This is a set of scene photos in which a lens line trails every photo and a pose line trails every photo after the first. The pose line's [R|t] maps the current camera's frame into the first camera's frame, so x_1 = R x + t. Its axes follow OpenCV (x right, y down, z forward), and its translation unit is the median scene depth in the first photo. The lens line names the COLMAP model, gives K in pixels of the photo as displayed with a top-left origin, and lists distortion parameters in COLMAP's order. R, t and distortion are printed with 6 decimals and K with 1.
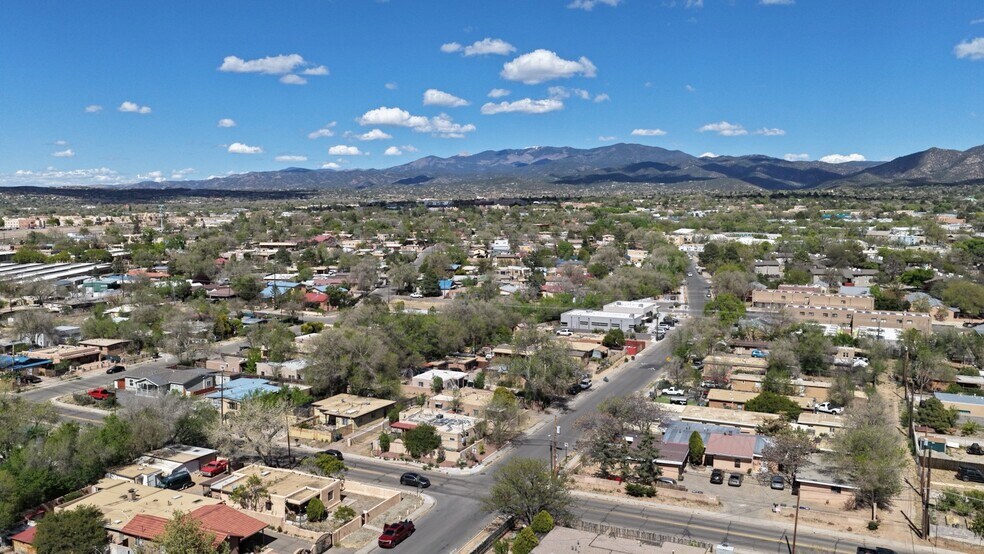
lens RADIAL K [[816.1, 0, 493.3], [0, 816.1, 265.4], [0, 0, 1]] dist [-0.016255, 0.040213]
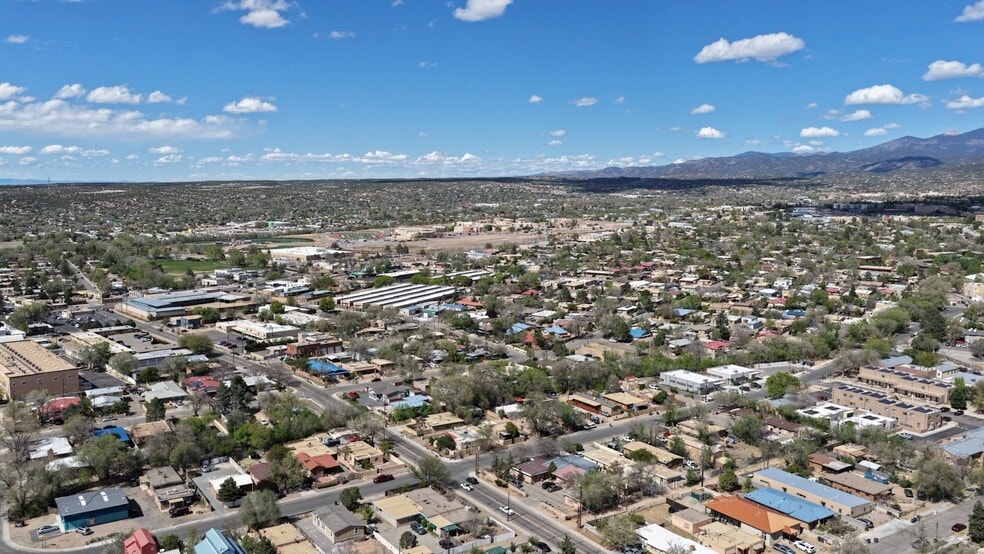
lens RADIAL K [[814.6, 0, 492.2], [0, 814.6, 273.2], [0, 0, 1]] dist [-0.017482, 0.045392]
pose [[0.854952, 0.057912, -0.515465, 0.658844], [-0.043095, 0.998243, 0.040674, -0.188690], [0.516914, -0.012560, 0.855945, -0.429886]]
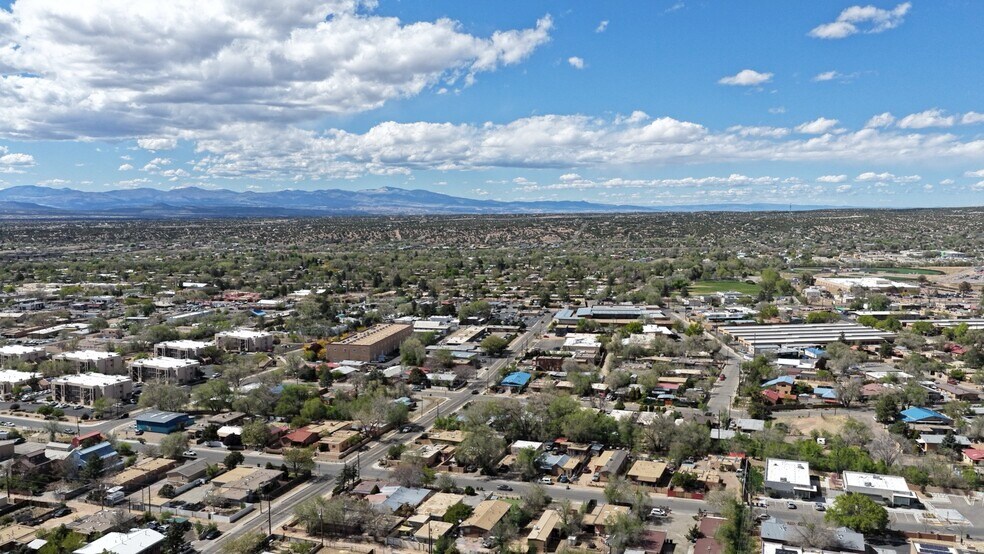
lens RADIAL K [[814.6, 0, 492.2], [0, 814.6, 273.2], [0, 0, 1]] dist [-0.017482, 0.045392]
pose [[0.104573, 0.078388, -0.991423, 1.253824], [-0.080710, 0.994270, 0.070100, -0.260015], [0.991237, 0.072687, 0.110301, 0.579229]]
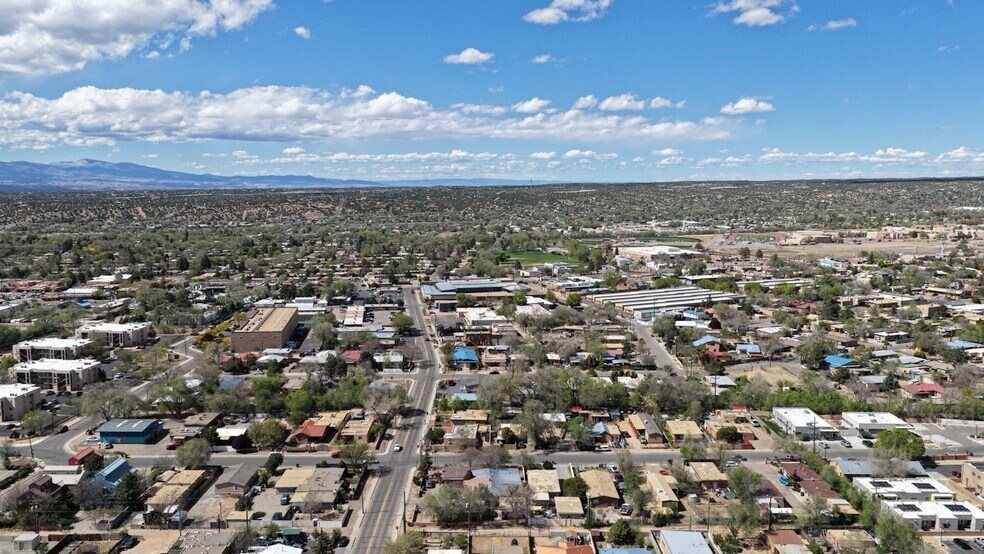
lens RADIAL K [[814.7, 0, 491.4], [0, 814.7, 275.8], [0, 0, 1]] dist [-0.016615, 0.044370]
pose [[0.422141, 0.102117, -0.900761, 1.127211], [-0.073399, 0.994223, 0.078314, -0.227307], [0.903554, 0.033055, 0.427197, 0.142145]]
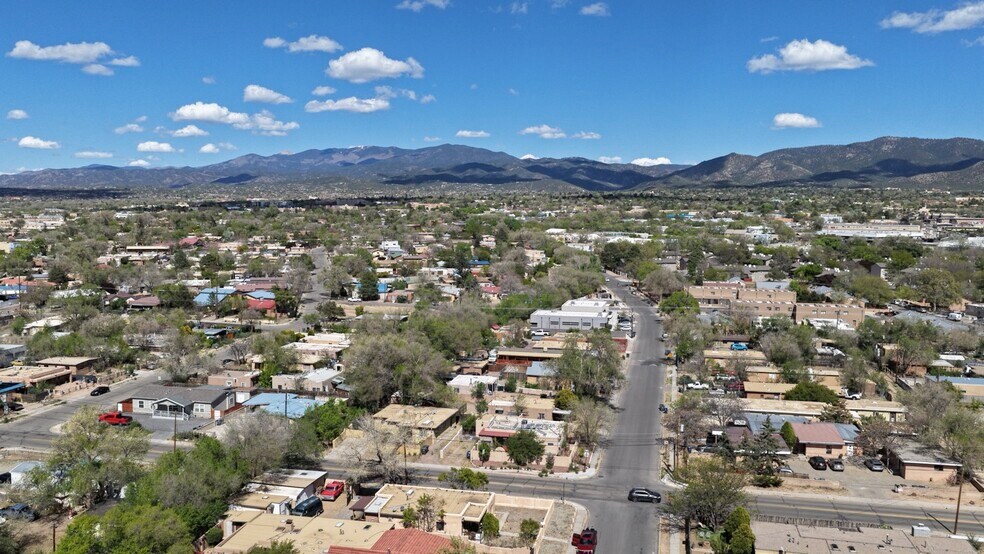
lens RADIAL K [[815.1, 0, 496.9], [0, 815.1, 259.2], [0, 0, 1]] dist [-0.008570, 0.014257]
pose [[0.976589, -0.013562, 0.214686, -0.207368], [0.015179, 0.999867, -0.005887, -0.004305], [-0.214578, 0.009008, 0.976665, 0.028913]]
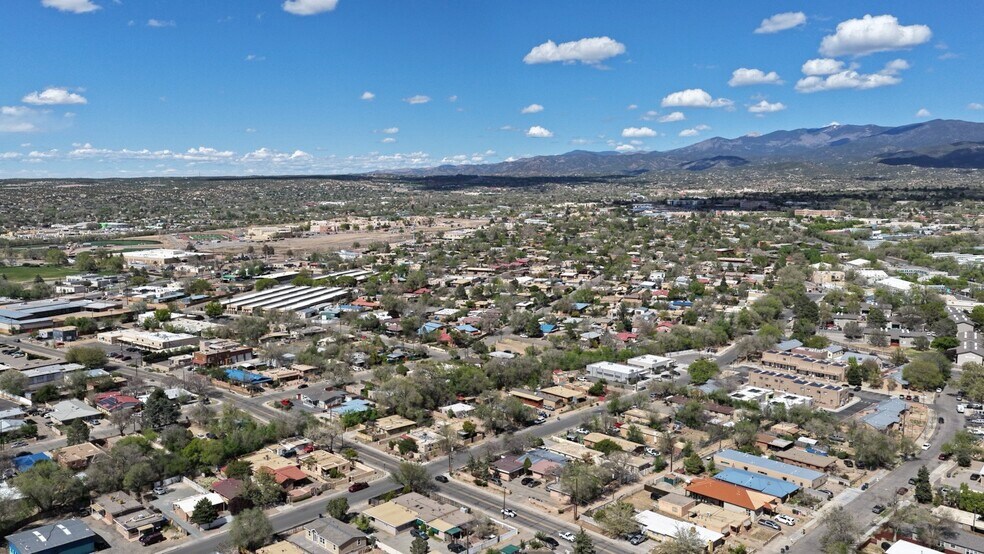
lens RADIAL K [[814.6, 0, 492.2], [0, 814.6, 273.2], [0, 0, 1]] dist [-0.017482, 0.045392]
pose [[0.941539, 0.038112, -0.334743, 0.484560], [-0.027471, 0.998957, 0.036468, -0.184044], [0.335783, -0.025141, 0.941604, -0.511785]]
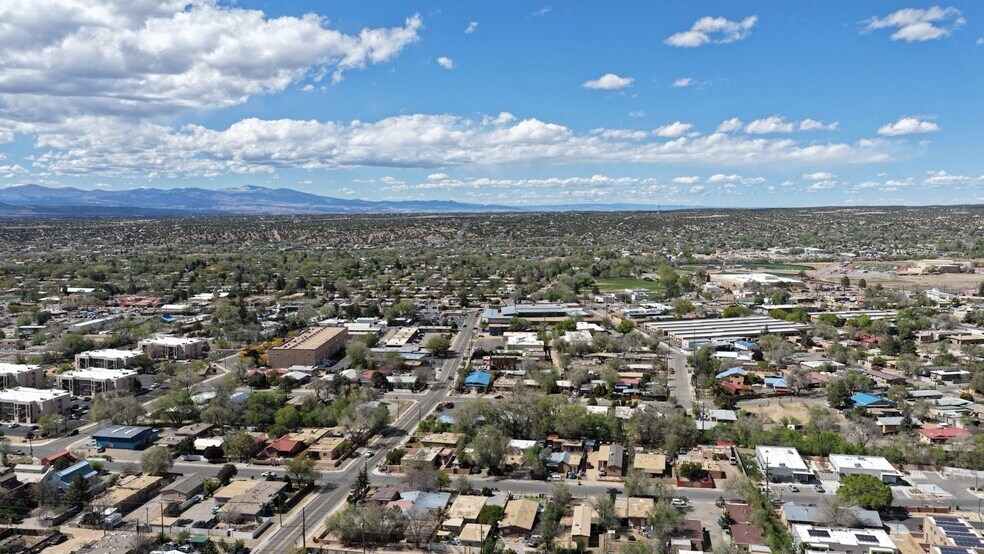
lens RADIAL K [[814.6, 0, 492.2], [0, 814.6, 273.2], [0, 0, 1]] dist [-0.017482, 0.045392]
pose [[0.262831, 0.076708, -0.961788, 1.219248], [-0.079076, 0.995194, 0.057763, -0.245954], [0.961596, 0.060872, 0.267633, 0.388267]]
